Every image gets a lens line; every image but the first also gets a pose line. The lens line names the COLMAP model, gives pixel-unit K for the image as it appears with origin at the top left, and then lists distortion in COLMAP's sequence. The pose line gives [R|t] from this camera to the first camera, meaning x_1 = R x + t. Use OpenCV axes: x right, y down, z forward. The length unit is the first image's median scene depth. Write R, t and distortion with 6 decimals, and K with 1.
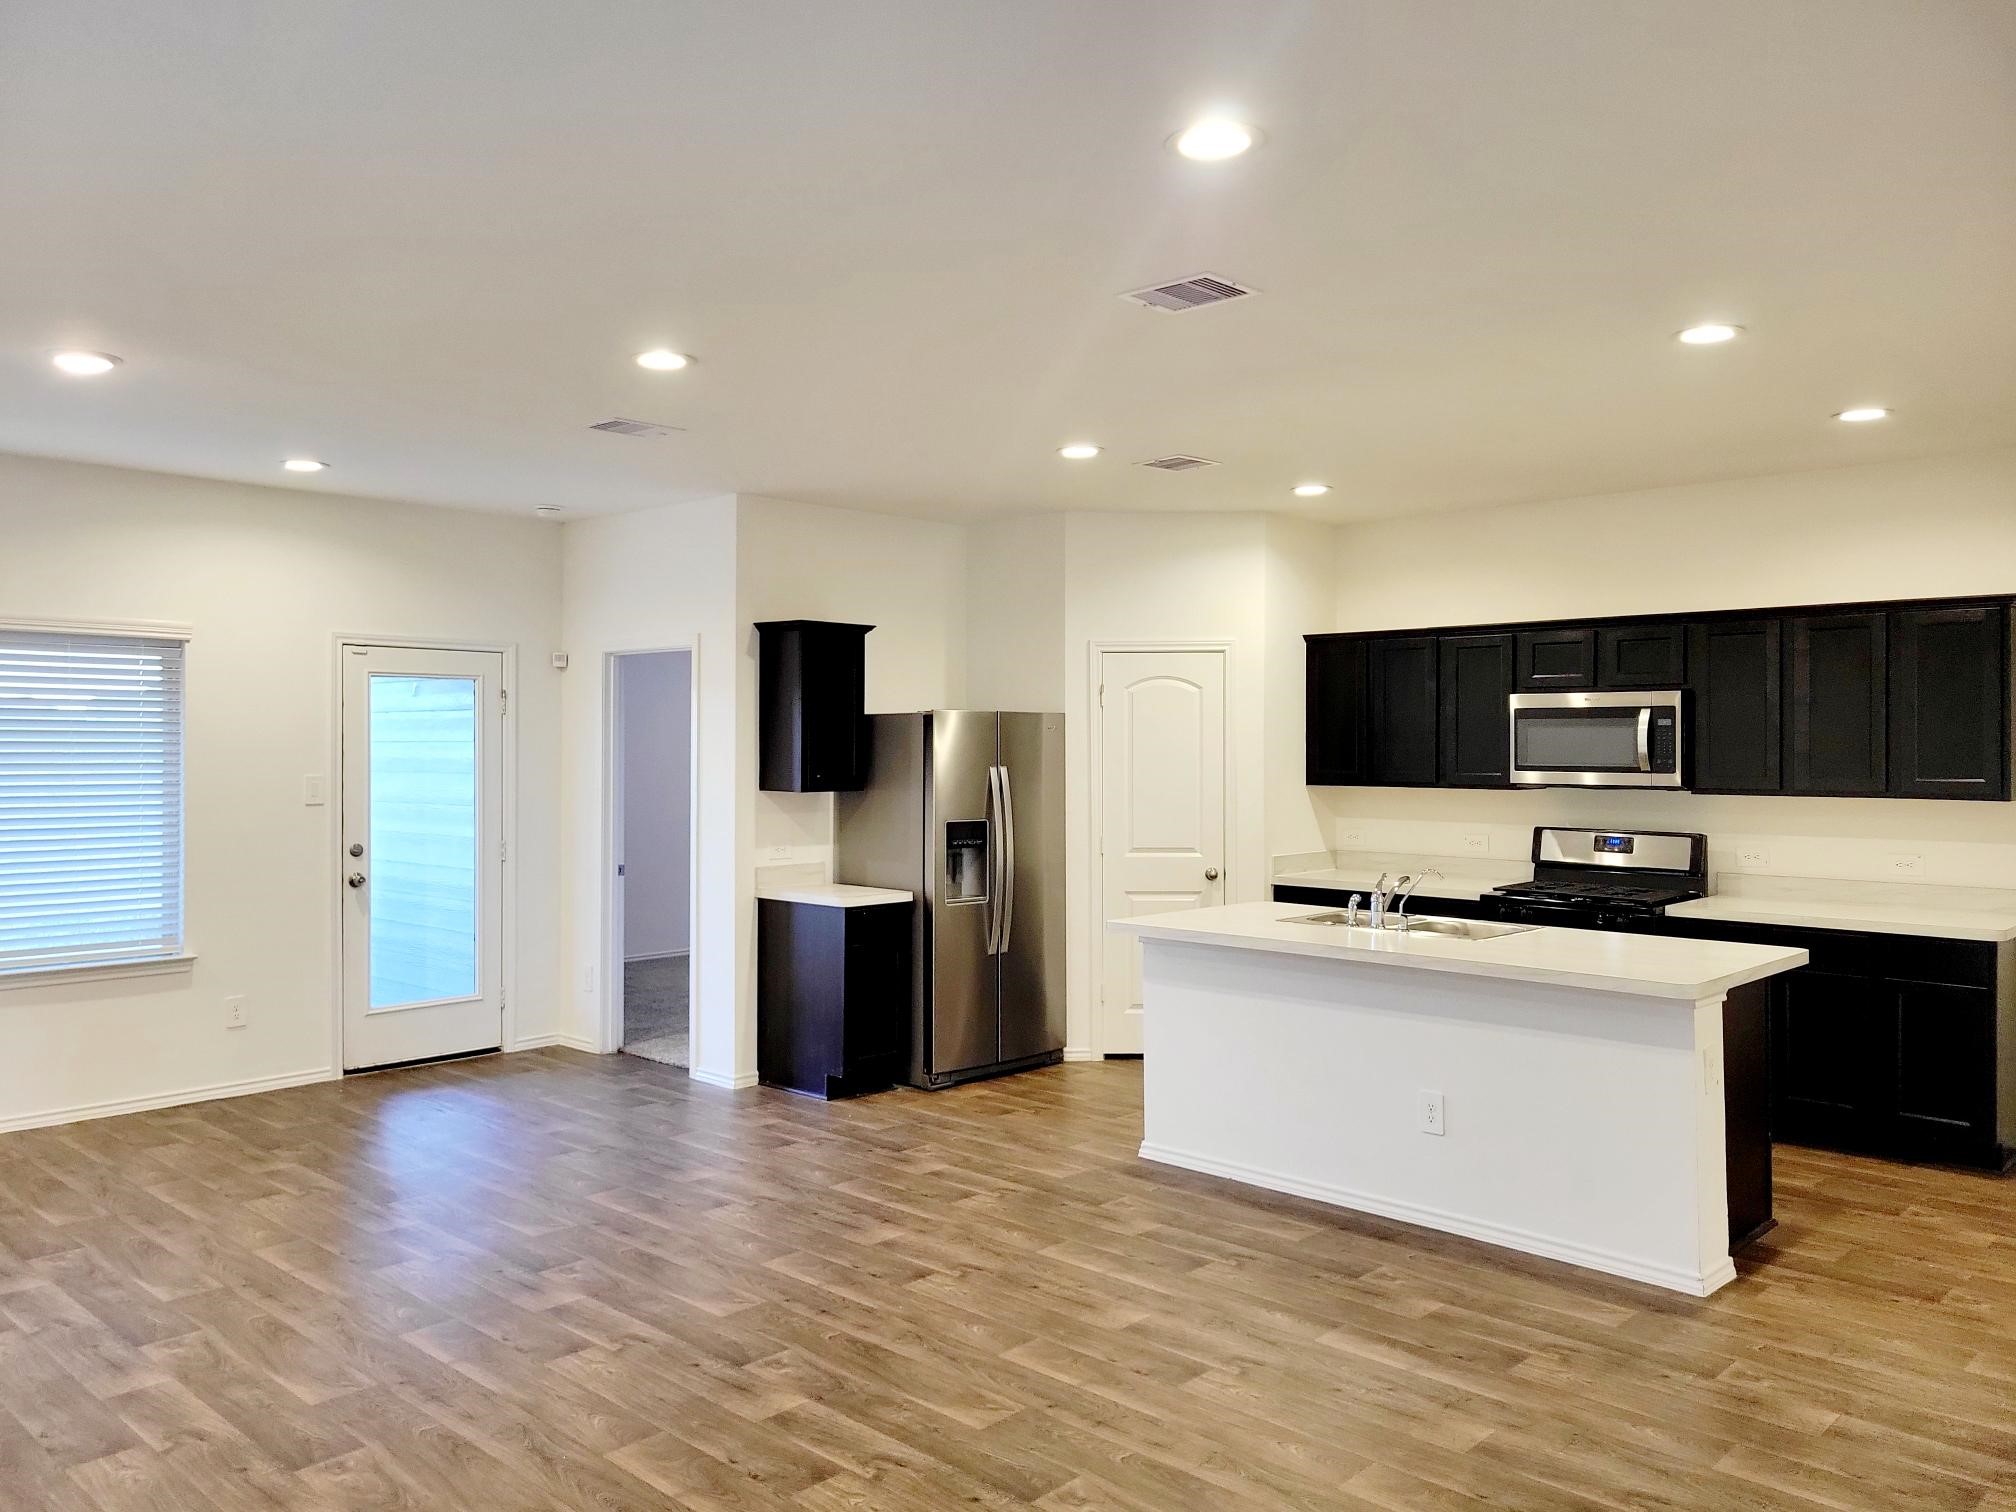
lens RADIAL K [[1517.6, 0, 994.4], [0, 1517.6, 751.8], [0, 0, 1]] dist [0.054772, -0.042140]
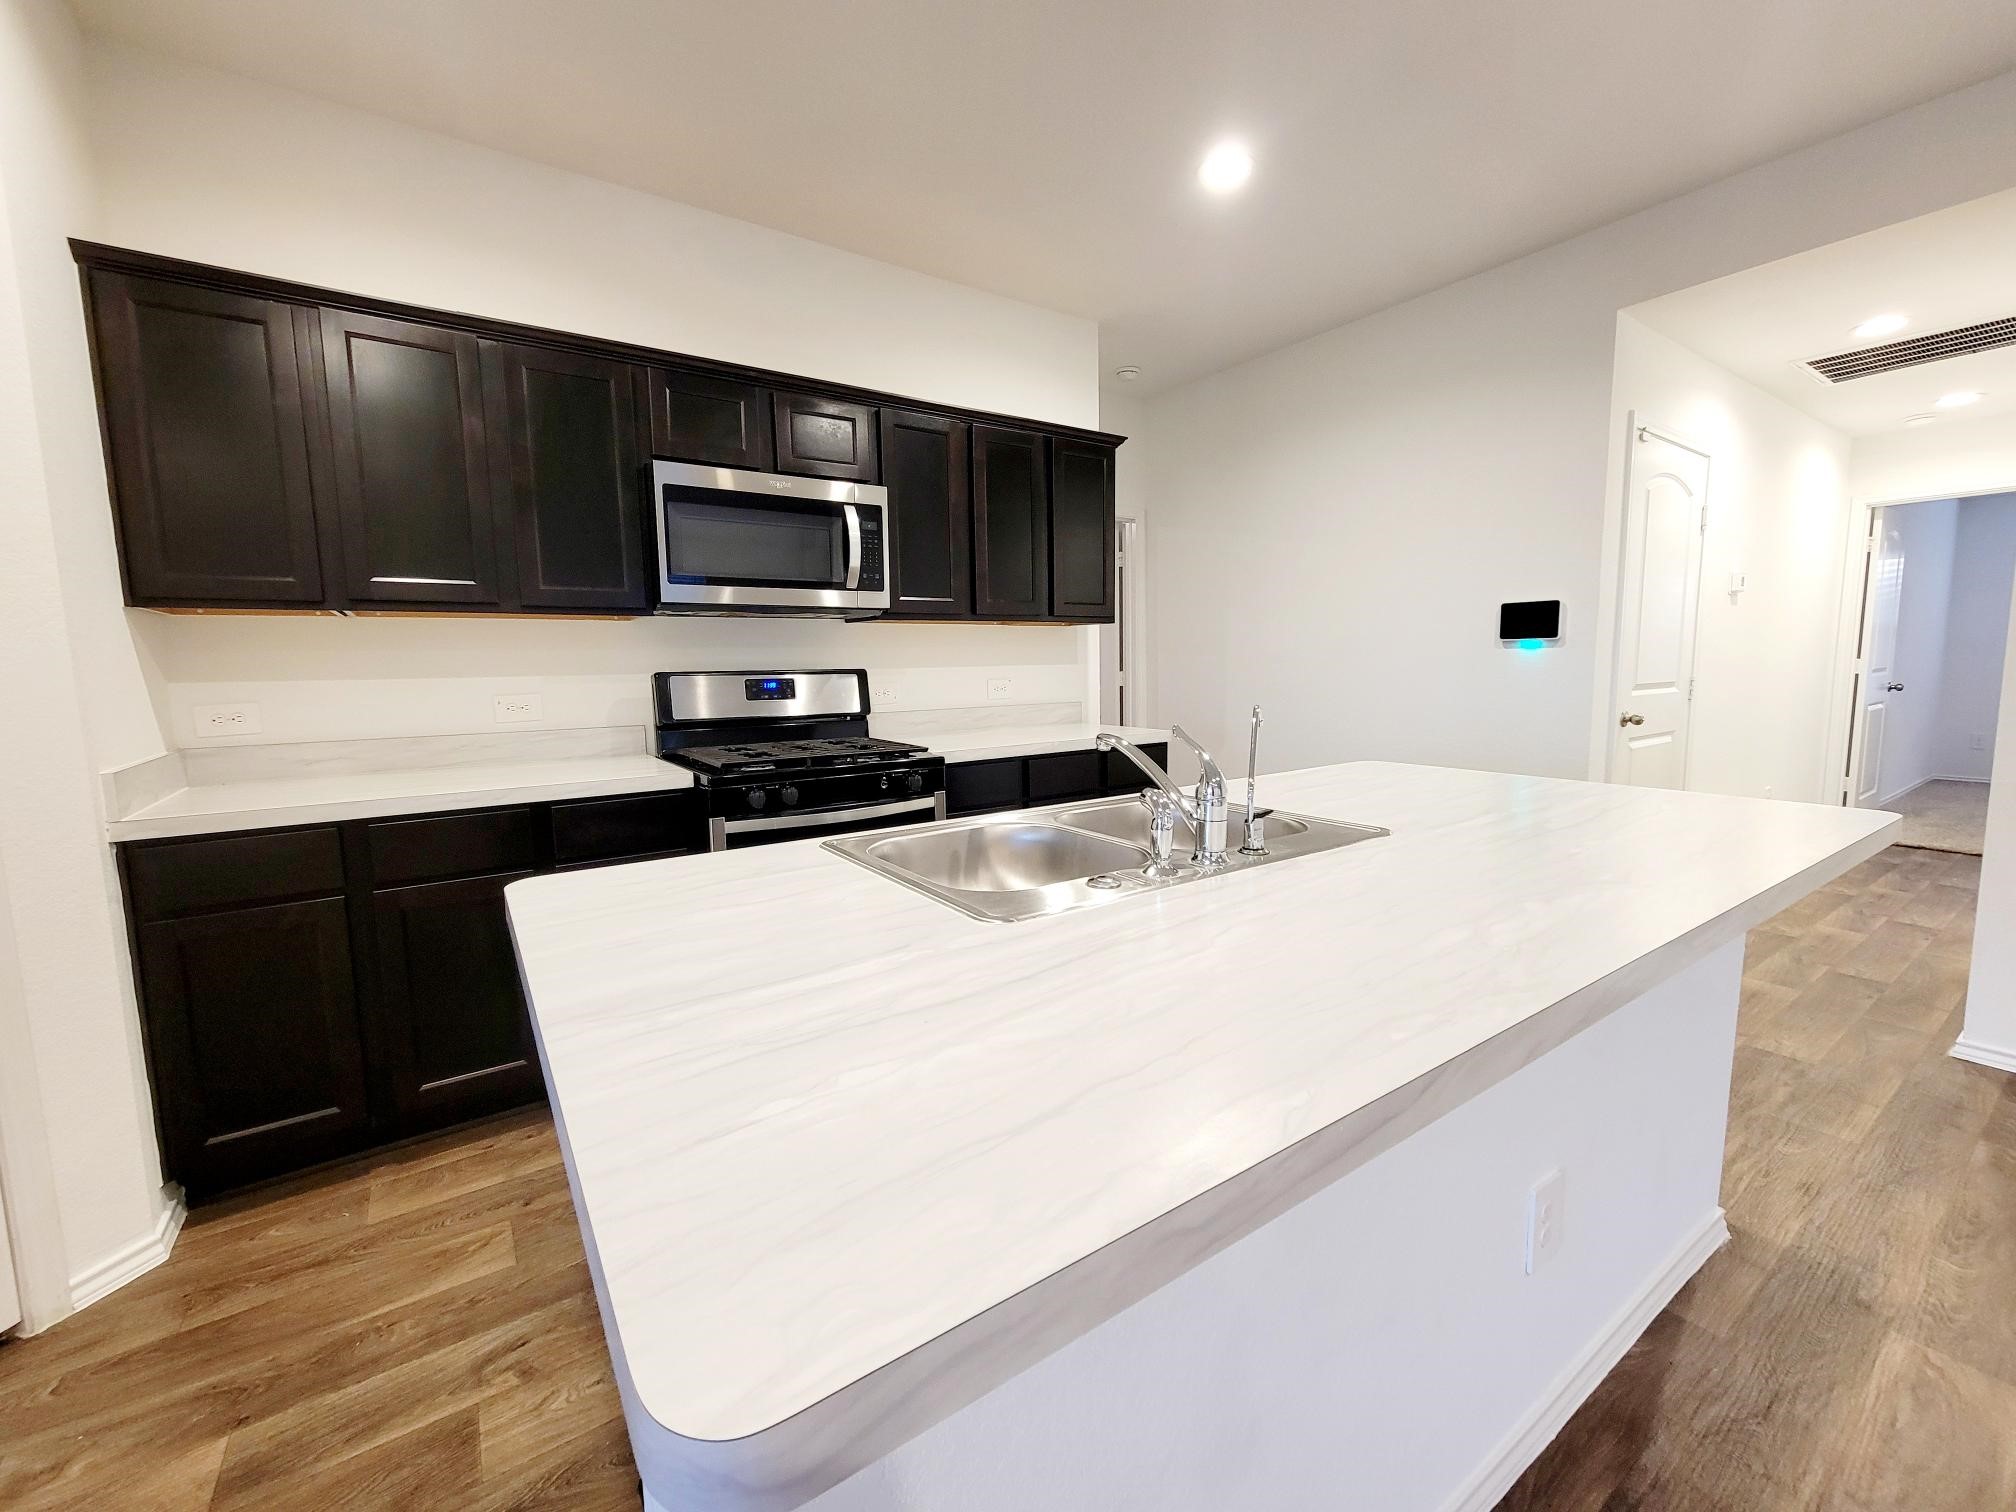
lens RADIAL K [[821.4, 0, 1011.4], [0, 821.4, 755.0], [0, 0, 1]] dist [0.001593, 0.000026]
pose [[0.202423, -0.115285, 0.972489, 0.024668], [0.020726, 0.993328, 0.113441, 0.051553], [-0.979079, -0.002807, 0.203462, 0.837985]]
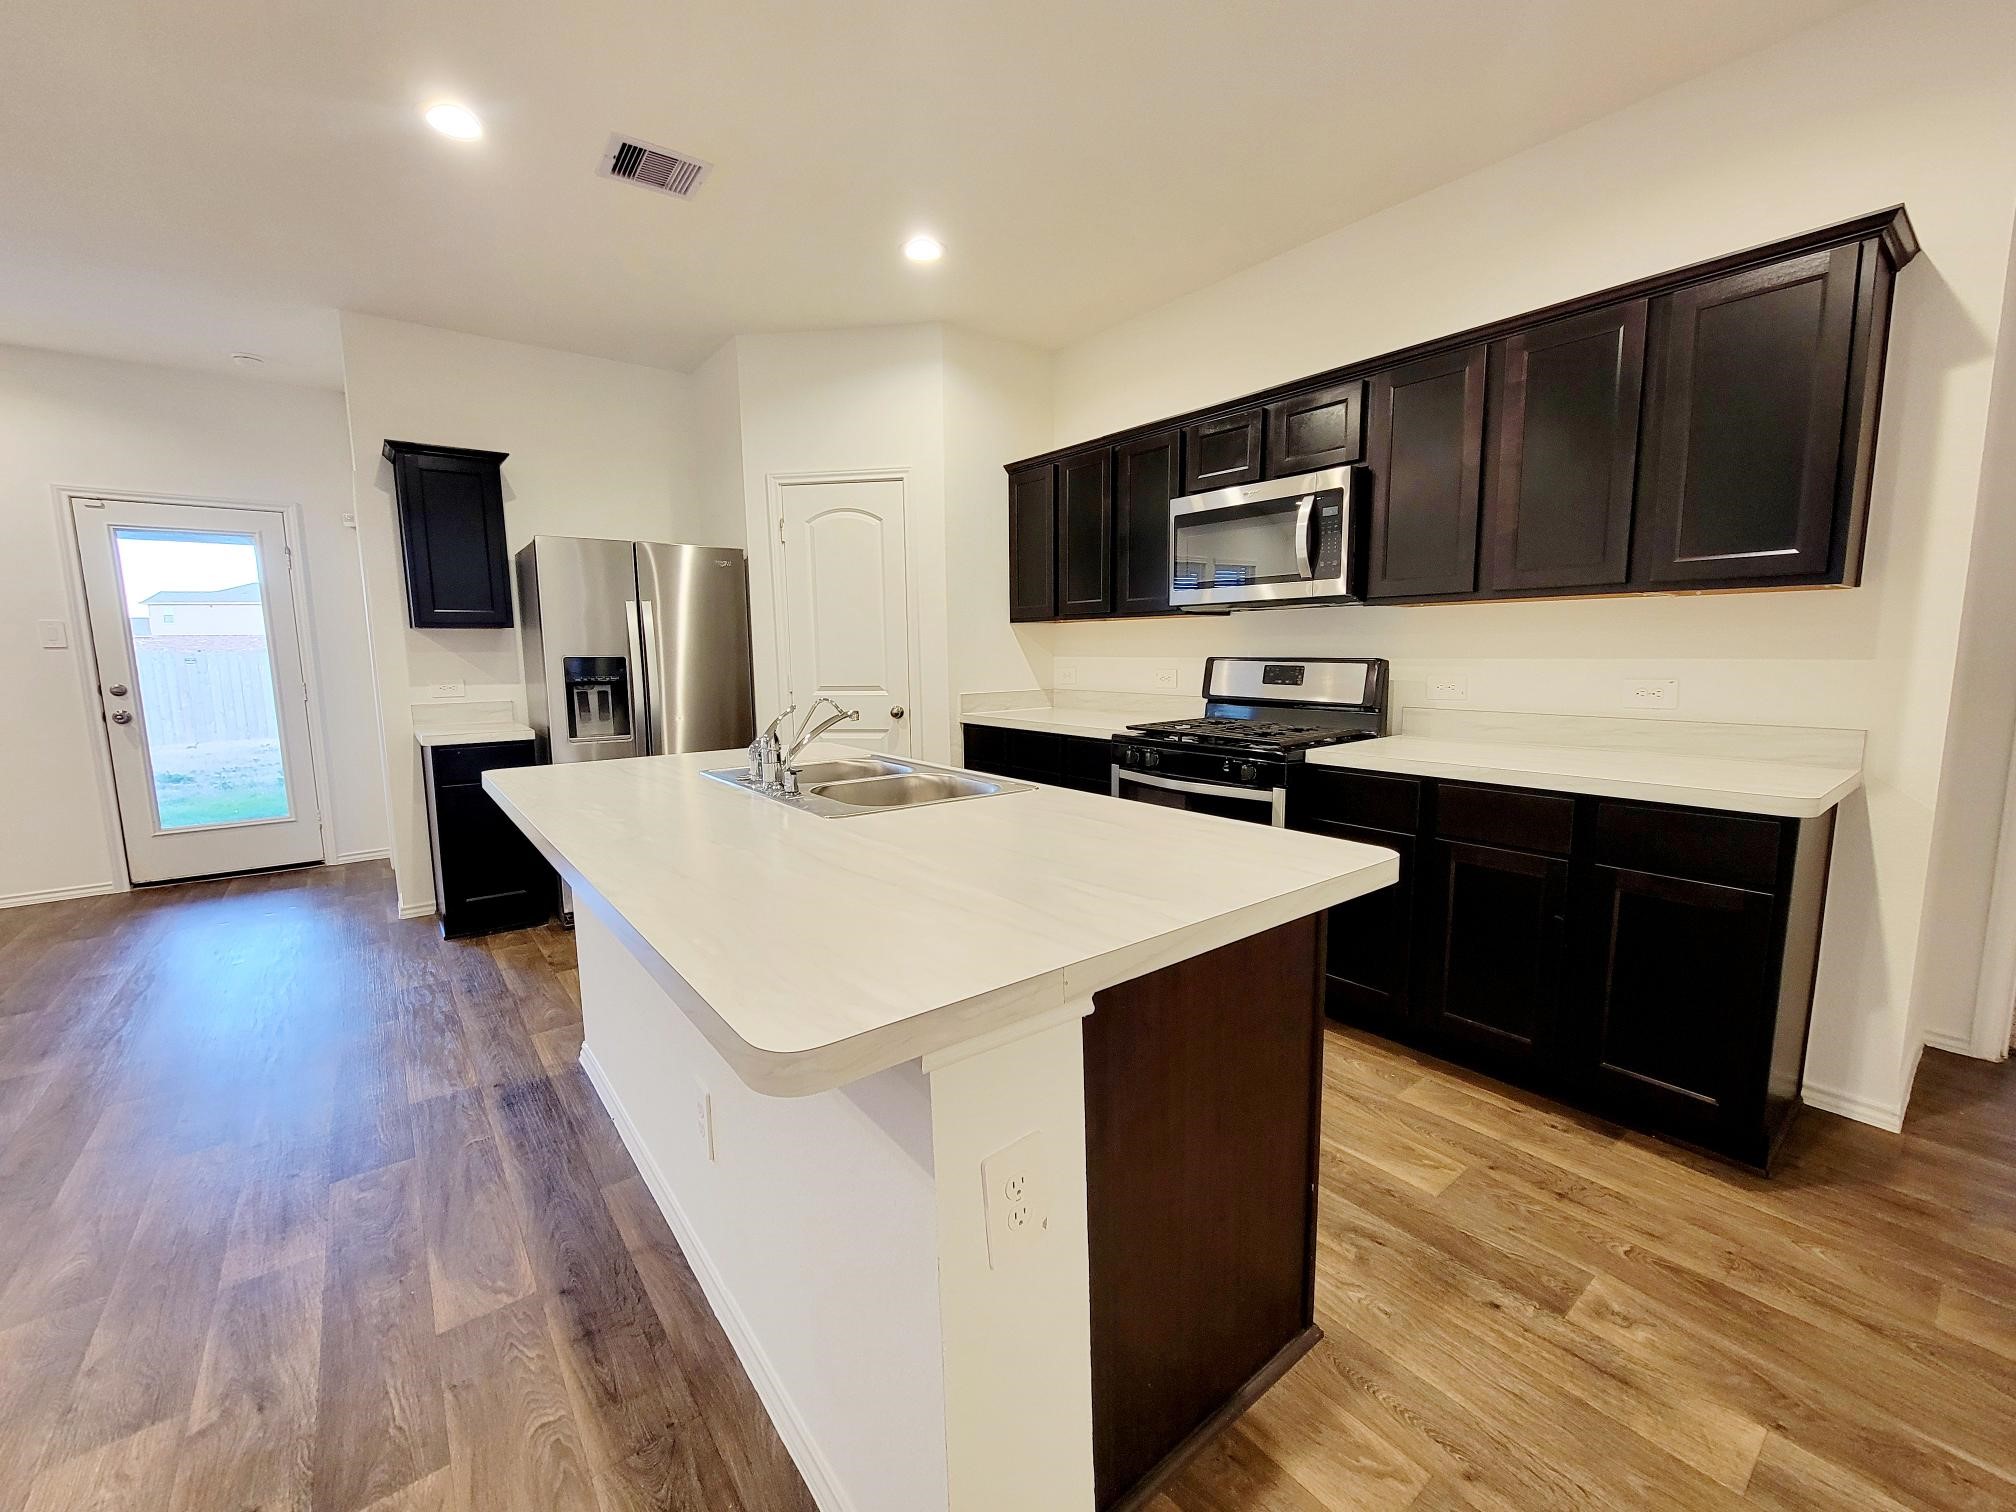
lens RADIAL K [[821.4, 0, 1011.4], [0, 821.4, 755.0], [0, 0, 1]] dist [0.001593, 0.000026]
pose [[0.989616, 0.006336, -0.143596, 0.338185], [0.011881, 0.992003, 0.125651, 0.048114], [0.143244, -0.126052, 0.981627, 0.554799]]
